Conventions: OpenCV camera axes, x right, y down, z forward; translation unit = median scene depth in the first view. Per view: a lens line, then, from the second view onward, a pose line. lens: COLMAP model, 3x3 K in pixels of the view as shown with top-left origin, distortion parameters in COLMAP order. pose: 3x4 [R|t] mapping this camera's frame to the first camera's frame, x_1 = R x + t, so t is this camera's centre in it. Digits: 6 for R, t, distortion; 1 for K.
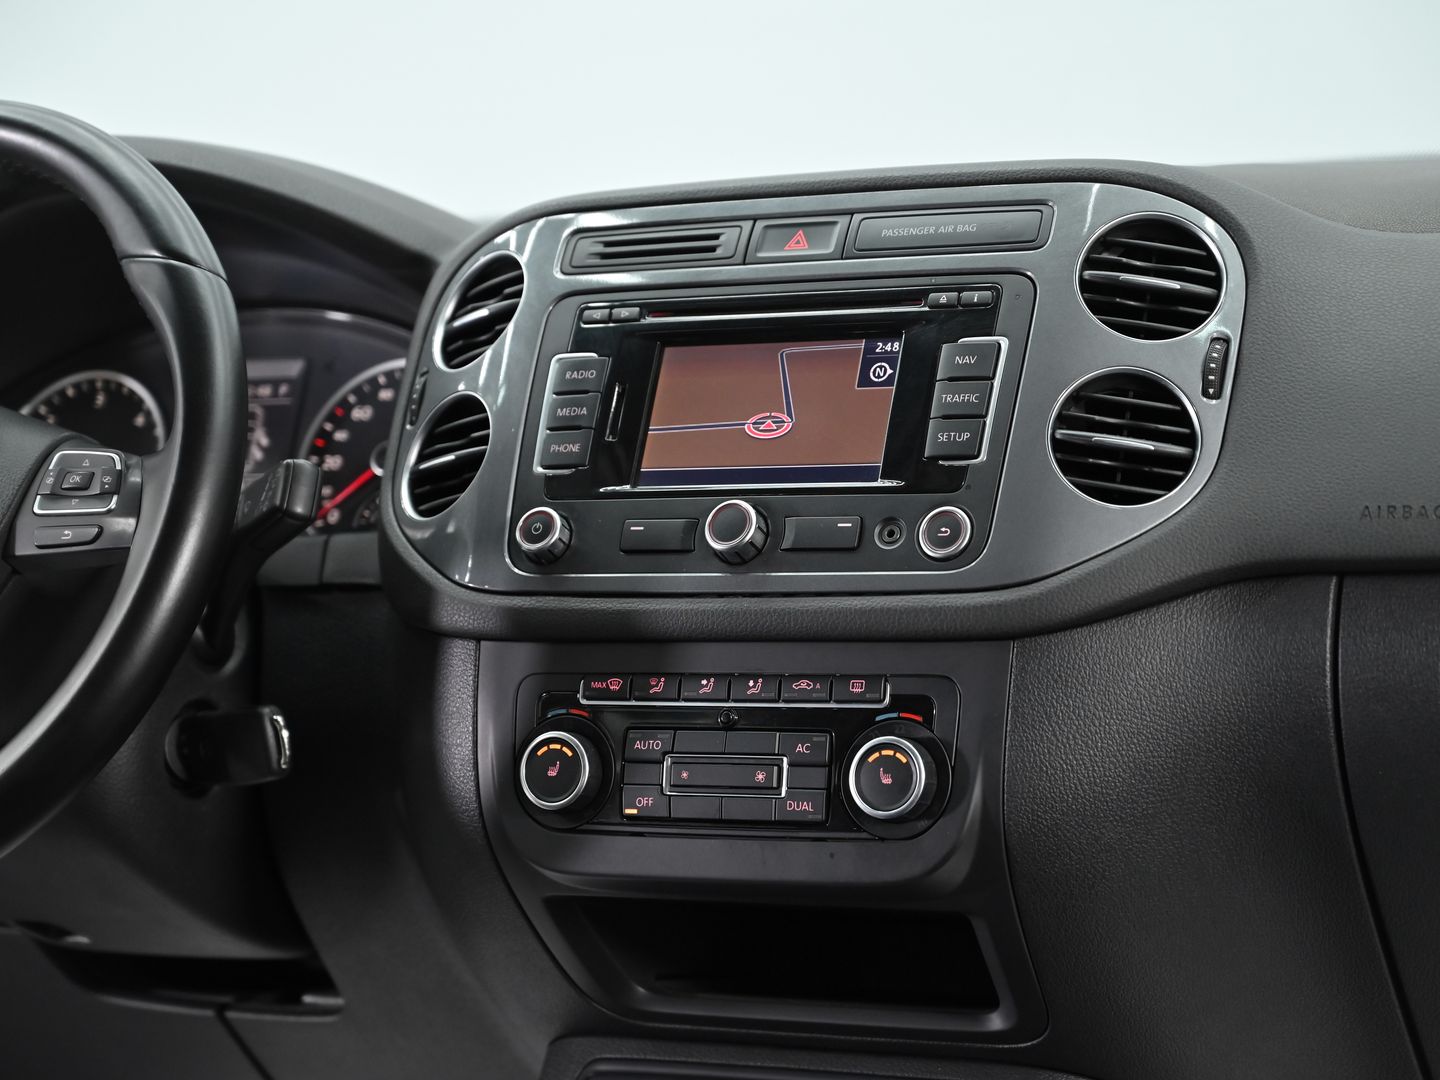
lens RADIAL K [[3318.7, 0, 720.0], [0, 3318.7, 540.0], [0, 0, 1]] dist [-0.035637, 0.173929]
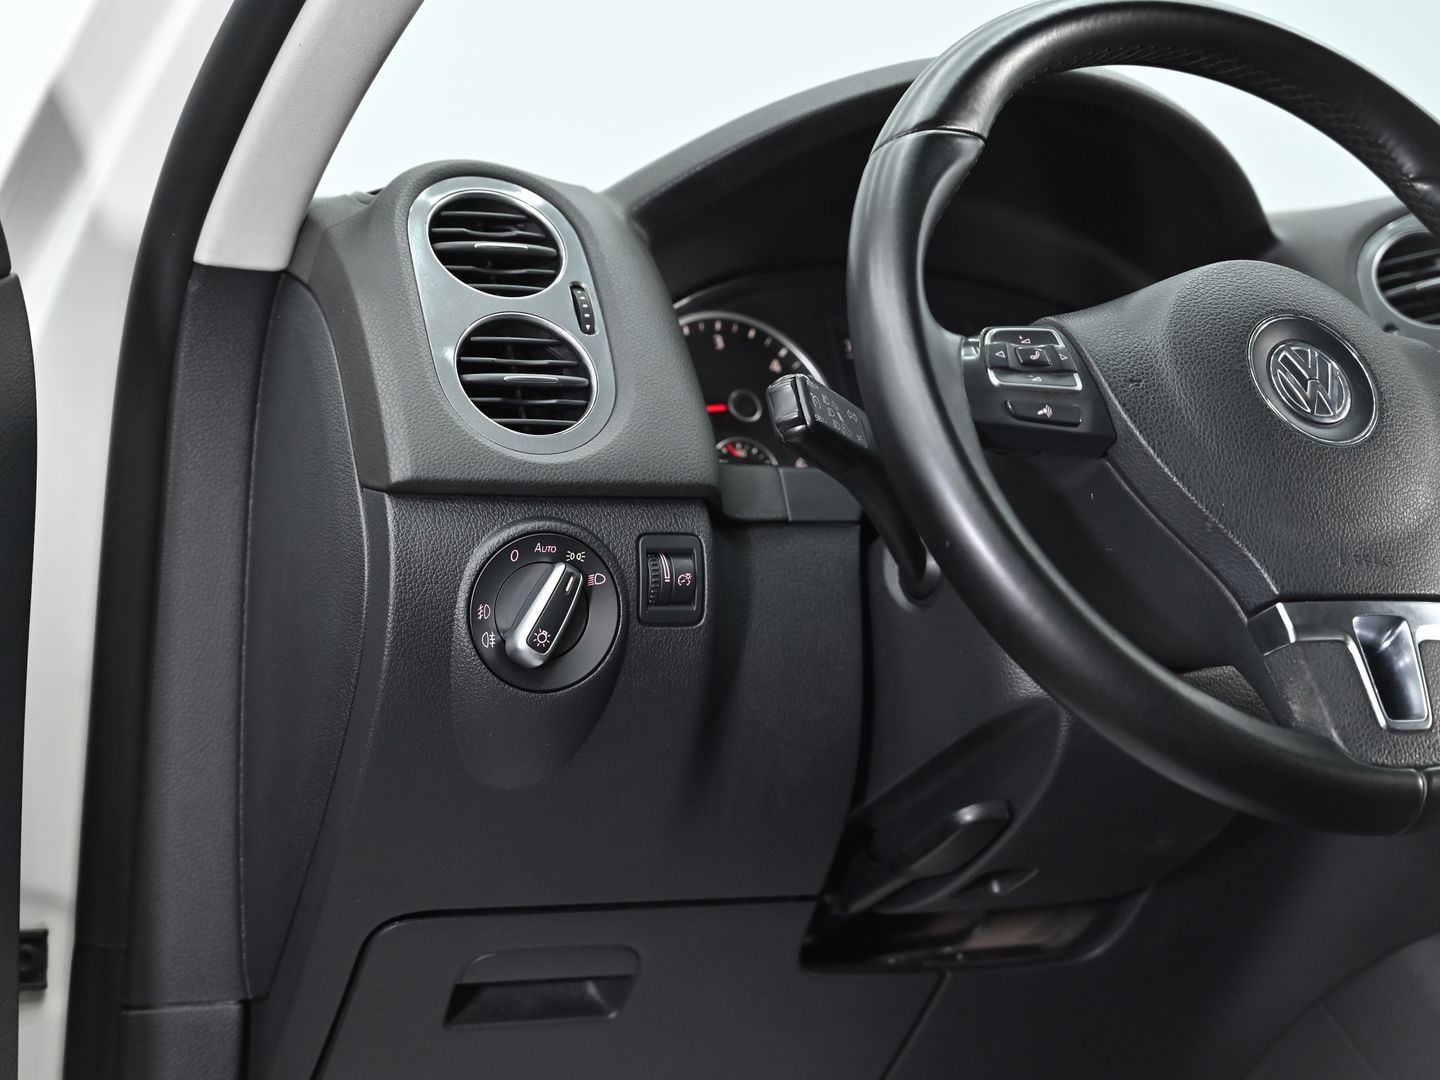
lens RADIAL K [[2671.0, 0, 720.0], [0, 2671.0, 540.0], [0, 0, 1]] dist [-0.012360, -0.046748]
pose [[0.587484, 0.060497, 0.806971, -1.027520], [0.013532, 0.996328, -0.084543, 0.100235], [-0.809123, 0.060587, 0.584508, 0.729371]]
